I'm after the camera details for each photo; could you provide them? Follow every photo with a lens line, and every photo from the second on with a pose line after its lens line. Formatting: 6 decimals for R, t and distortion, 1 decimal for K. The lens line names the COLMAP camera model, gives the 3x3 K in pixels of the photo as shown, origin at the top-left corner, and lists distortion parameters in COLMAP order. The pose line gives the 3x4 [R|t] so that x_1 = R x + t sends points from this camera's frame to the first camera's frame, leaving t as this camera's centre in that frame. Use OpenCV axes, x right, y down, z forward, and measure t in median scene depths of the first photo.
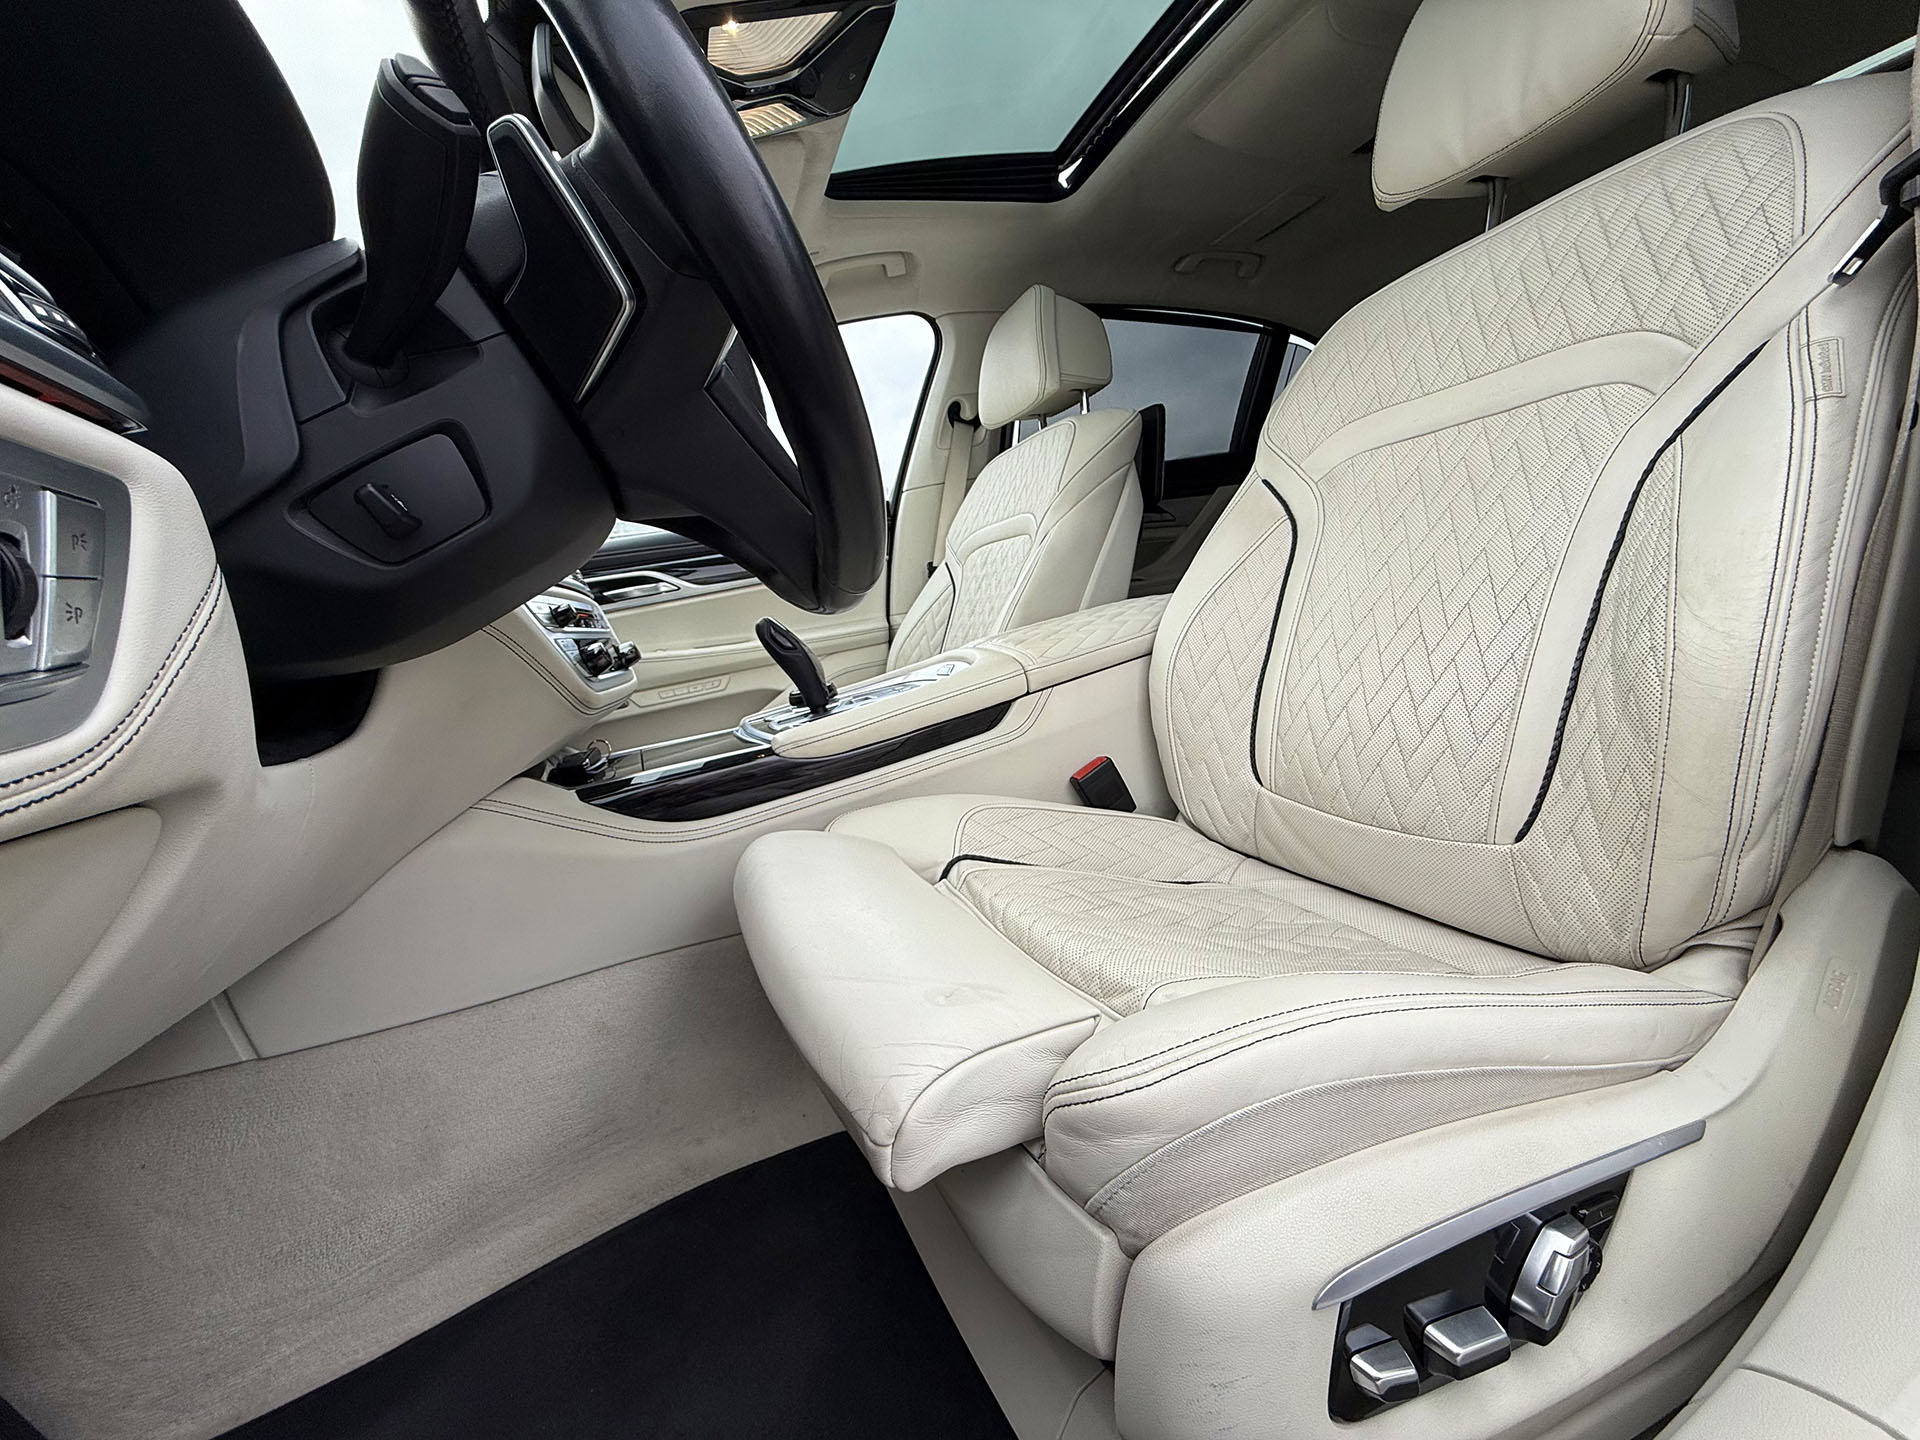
lens RADIAL K [[773.1, 0, 957.8], [0, 773.1, 718.6], [0, 0, 1]] dist [0.006629, -0.000156]
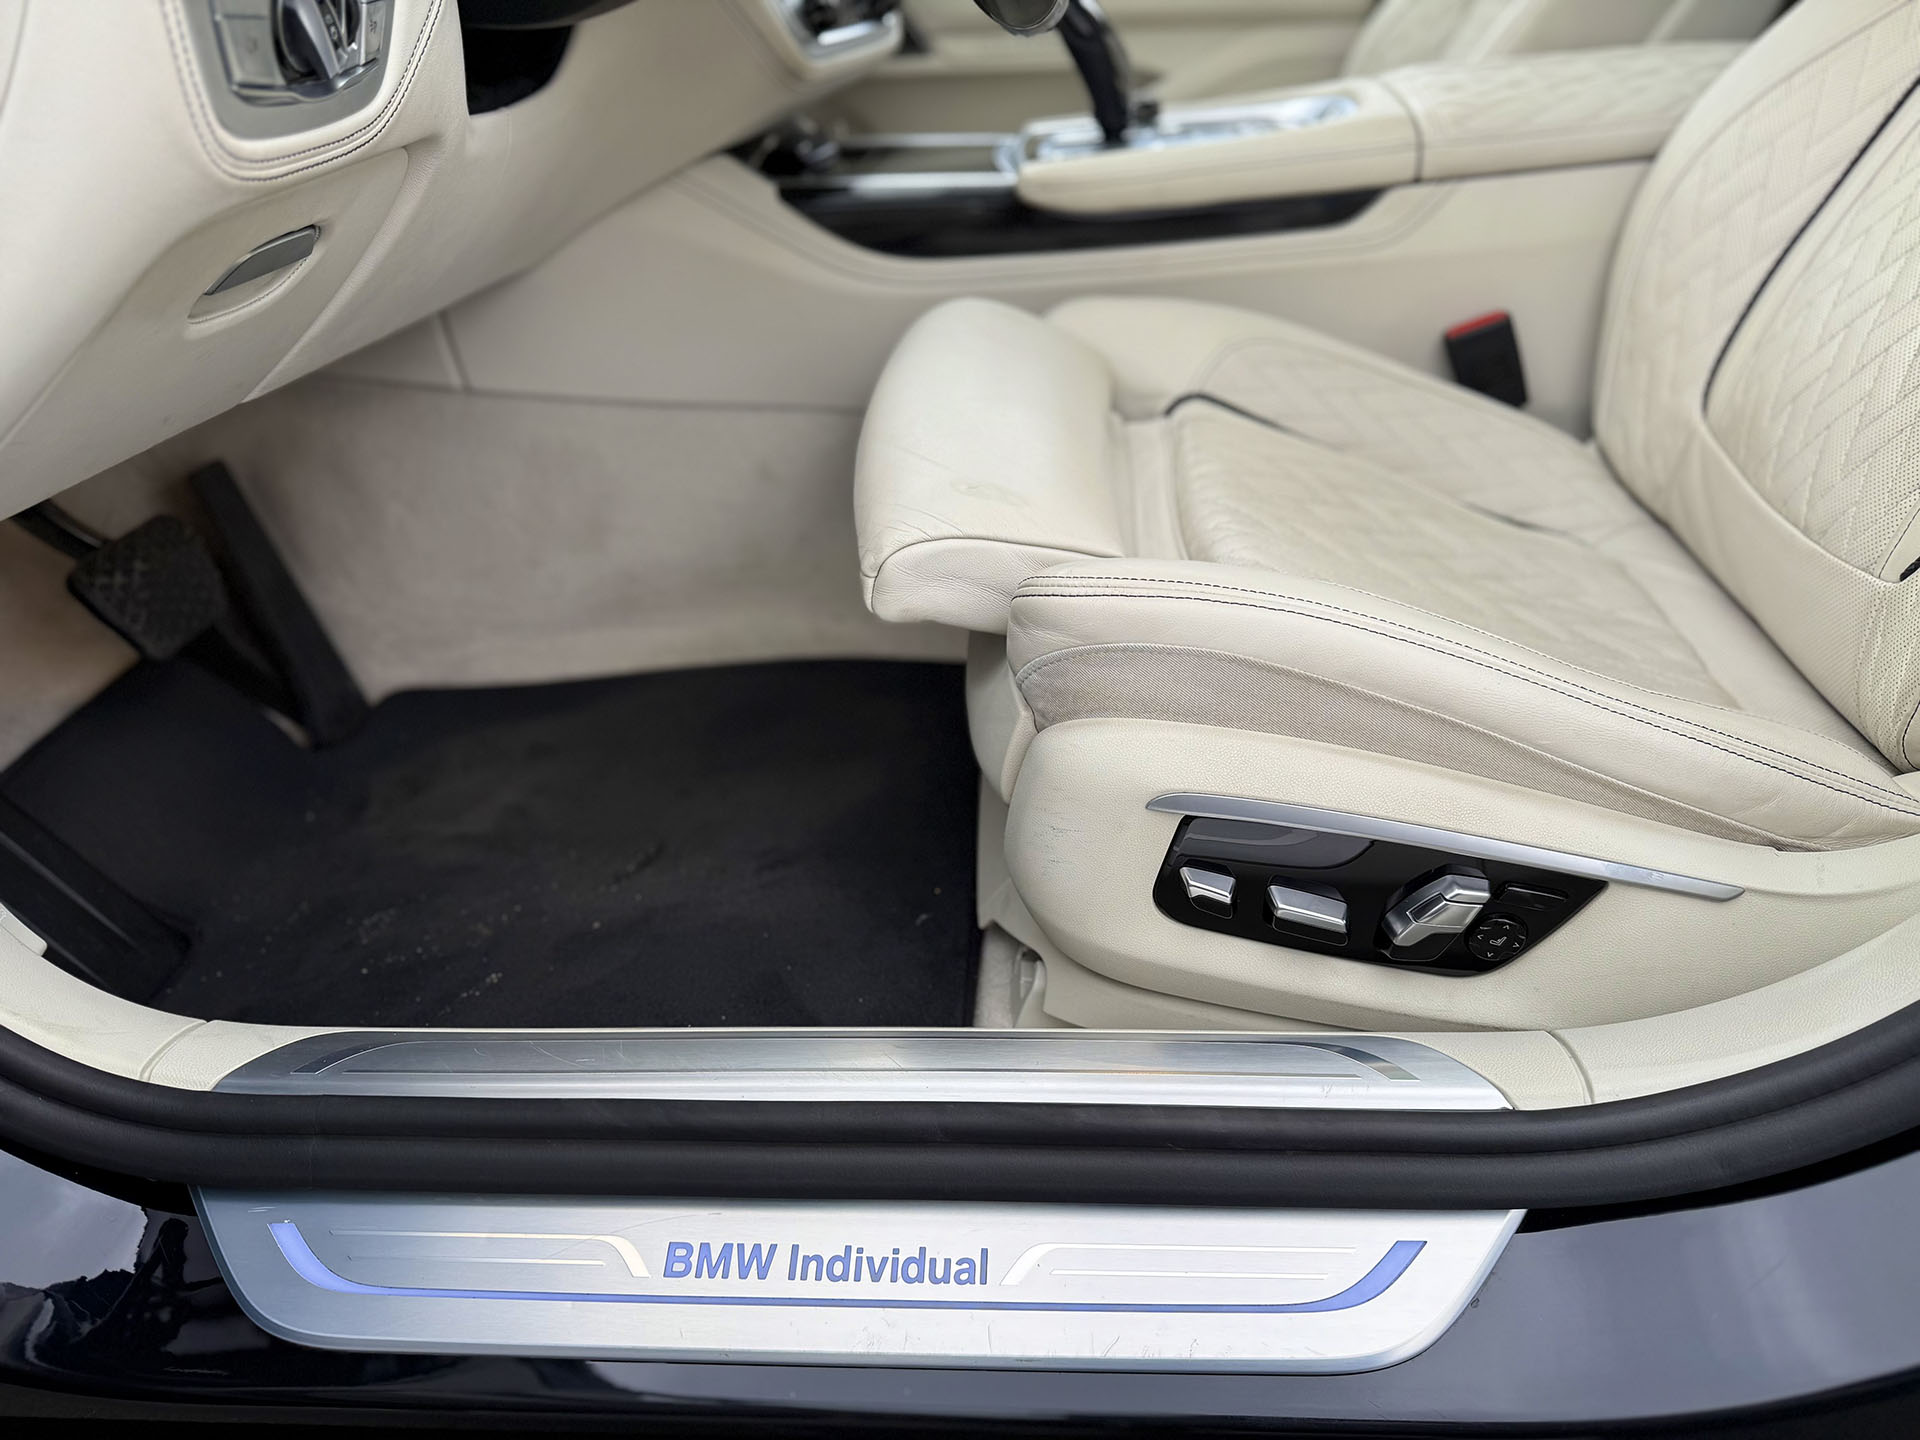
lens RADIAL K [[1368.8, 0, 958.3], [0, 1368.8, 720.3], [0, 0, 1]] dist [0.023798, -0.028237]
pose [[0.886063, 0.346758, -0.307655, 0.410731], [-0.190116, 0.877114, 0.441052, -0.113252], [0.422786, -0.332310, 0.843102, -0.428069]]
